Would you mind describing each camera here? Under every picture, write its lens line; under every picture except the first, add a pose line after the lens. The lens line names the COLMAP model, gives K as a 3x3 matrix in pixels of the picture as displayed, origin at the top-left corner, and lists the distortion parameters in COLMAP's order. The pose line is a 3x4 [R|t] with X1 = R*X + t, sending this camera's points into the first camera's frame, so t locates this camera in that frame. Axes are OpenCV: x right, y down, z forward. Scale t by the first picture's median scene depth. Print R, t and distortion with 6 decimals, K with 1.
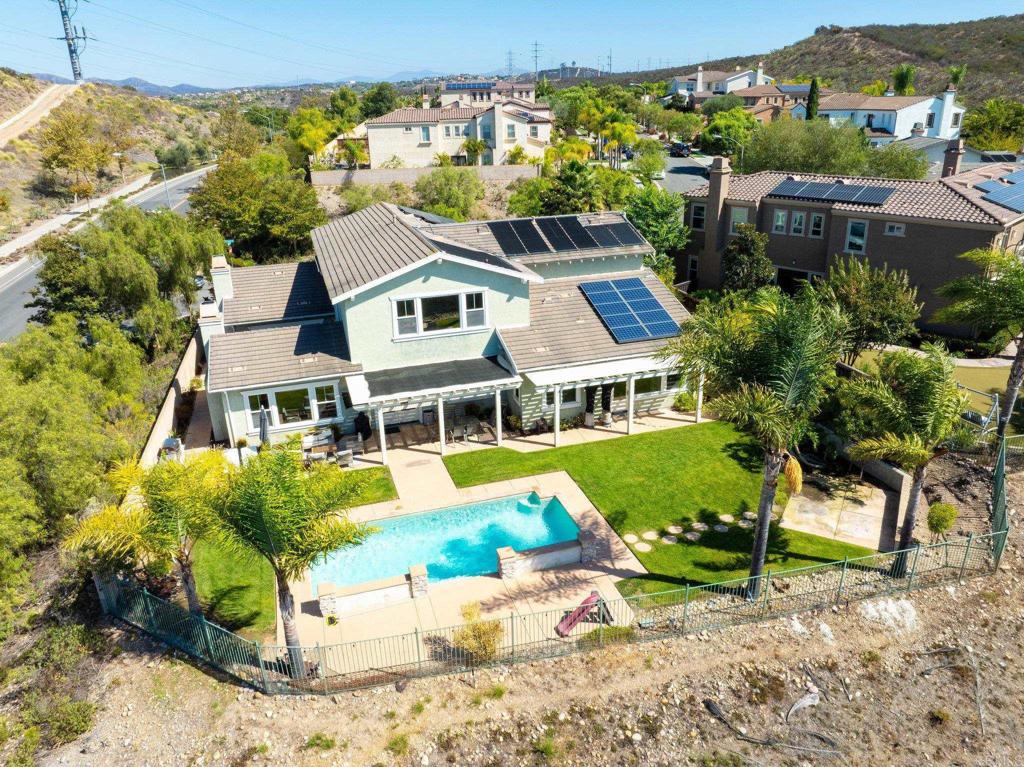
lens RADIAL K [[716.9, 0, 512.0], [0, 716.9, 383.5], [0, 0, 1]] dist [-0.060344, 0.029725]
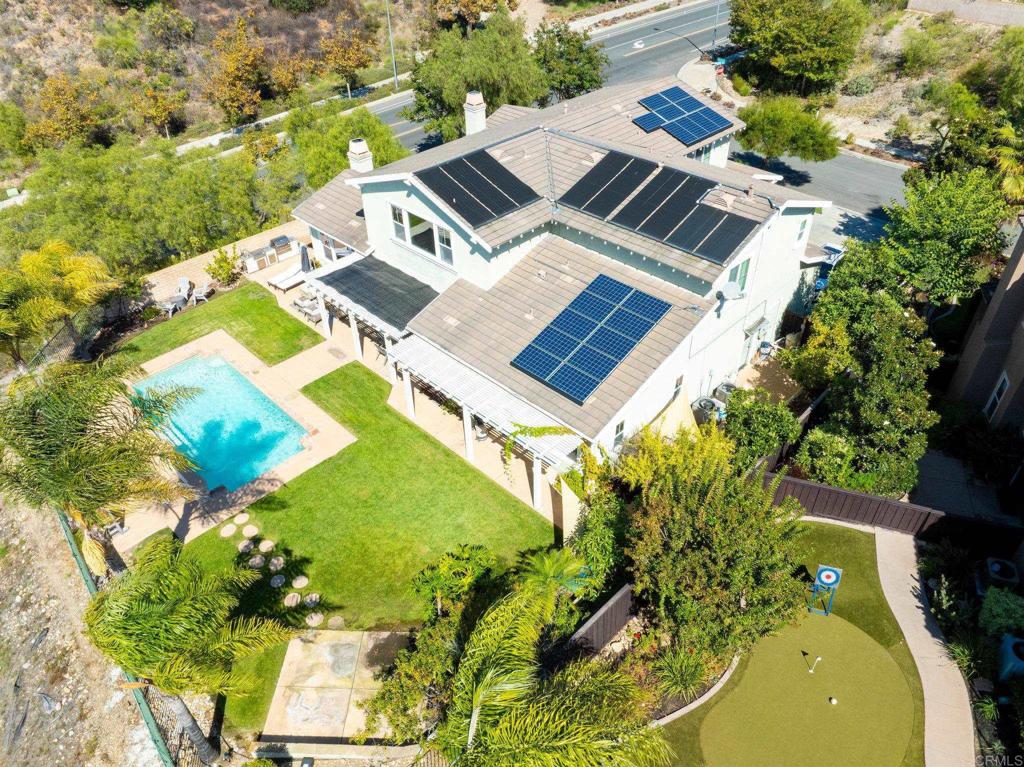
lens RADIAL K [[713.4, 0, 517.2], [0, 713.4, 381.4], [0, 0, 1]] dist [-0.047289, 0.021693]
pose [[0.467063, 0.562108, -0.682559, 0.717219], [-0.322015, 0.827051, 0.460752, -0.415773], [0.823504, 0.004594, 0.567292, 0.573727]]
